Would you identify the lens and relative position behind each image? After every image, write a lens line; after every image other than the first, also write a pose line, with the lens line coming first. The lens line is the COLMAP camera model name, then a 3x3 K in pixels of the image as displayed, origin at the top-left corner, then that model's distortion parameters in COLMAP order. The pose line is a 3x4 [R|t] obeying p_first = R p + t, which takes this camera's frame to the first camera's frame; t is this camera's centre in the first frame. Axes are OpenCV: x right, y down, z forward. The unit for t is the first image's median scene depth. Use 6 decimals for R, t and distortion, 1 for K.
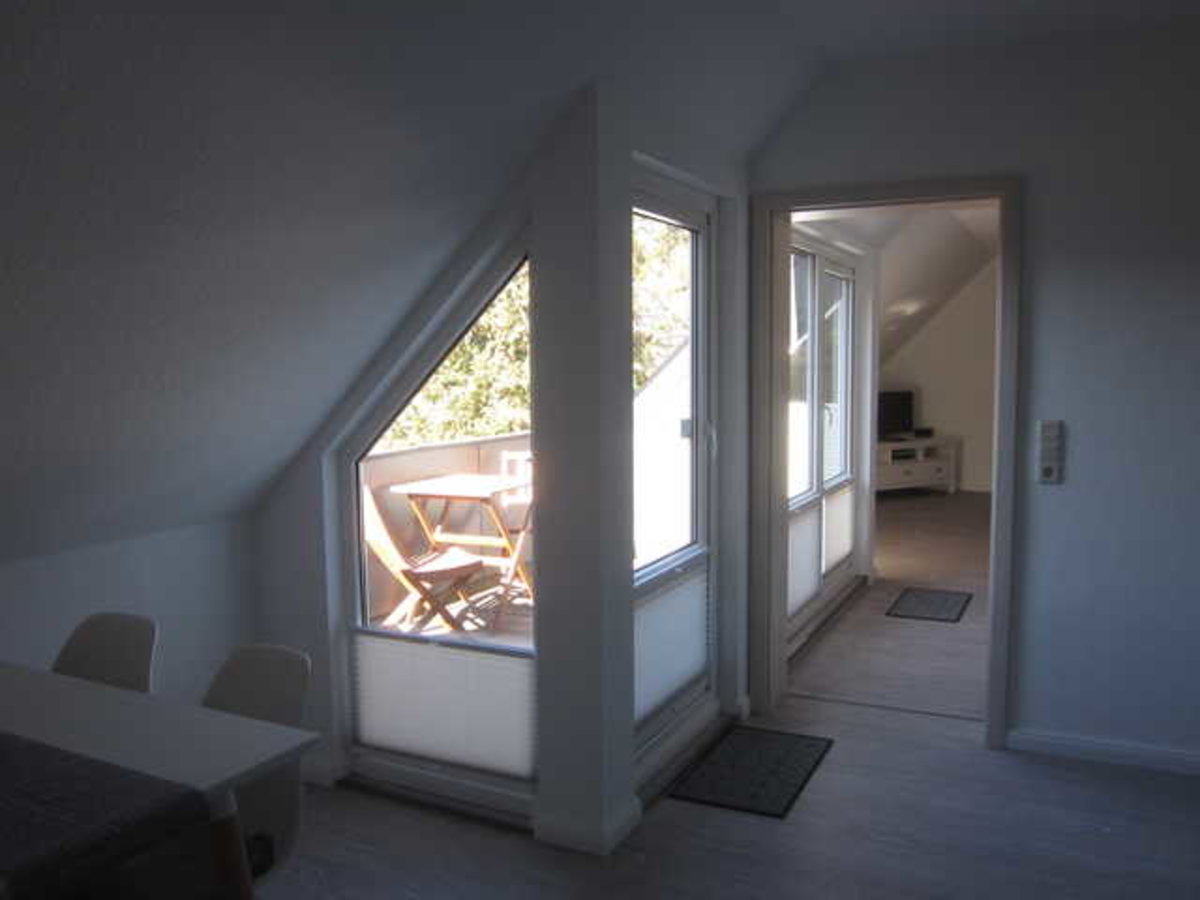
lens RADIAL K [[1021.5, 0, 599.8], [0, 1021.5, 451.9], [0, 0, 1]] dist [-0.006323, 0.000052]
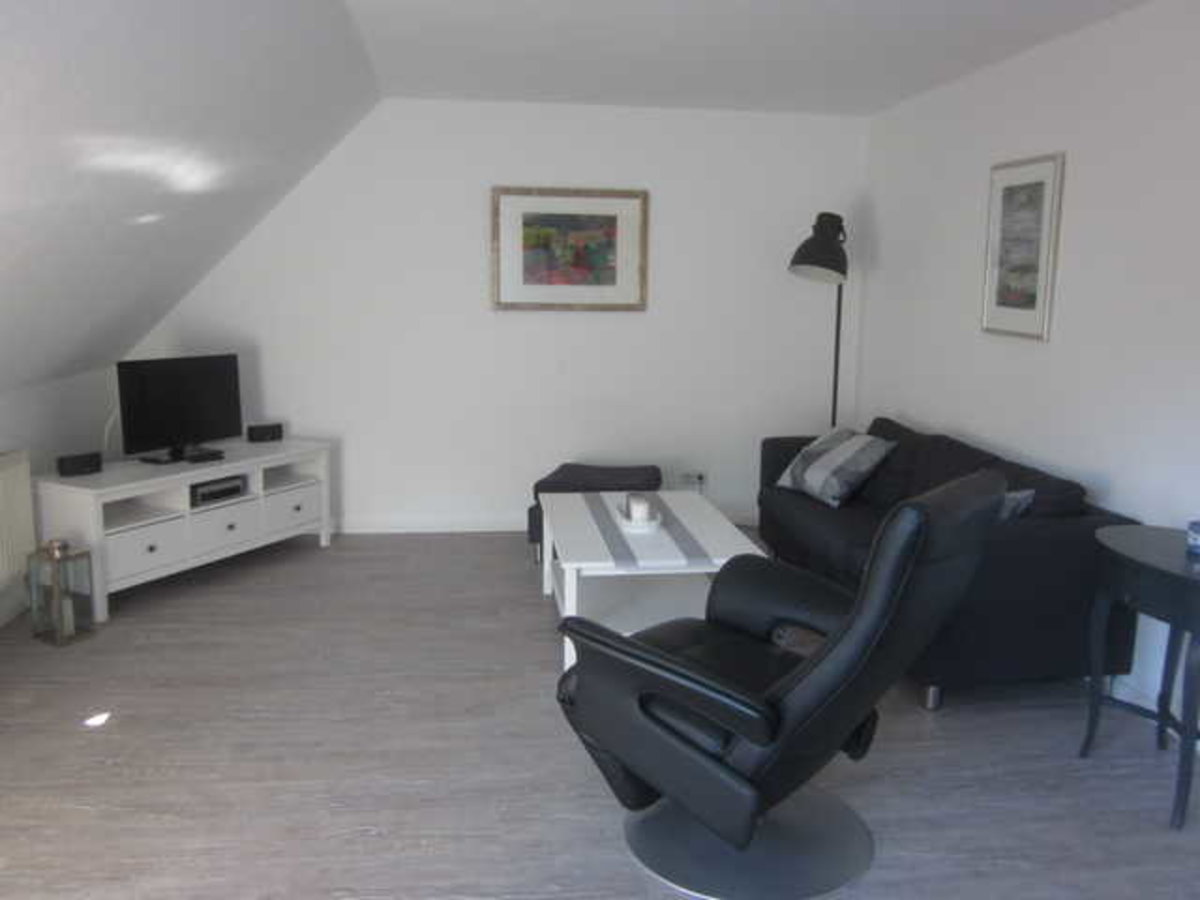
lens RADIAL K [[1021.5, 0, 600.6], [0, 1021.5, 451.4], [0, 0, 1]] dist [-0.006323, 0.000052]
pose [[0.846036, -0.075419, 0.527764, 0.190426], [0.042078, 0.996301, 0.074920, -0.042848], [-0.531462, -0.041178, 0.846080, 0.478354]]
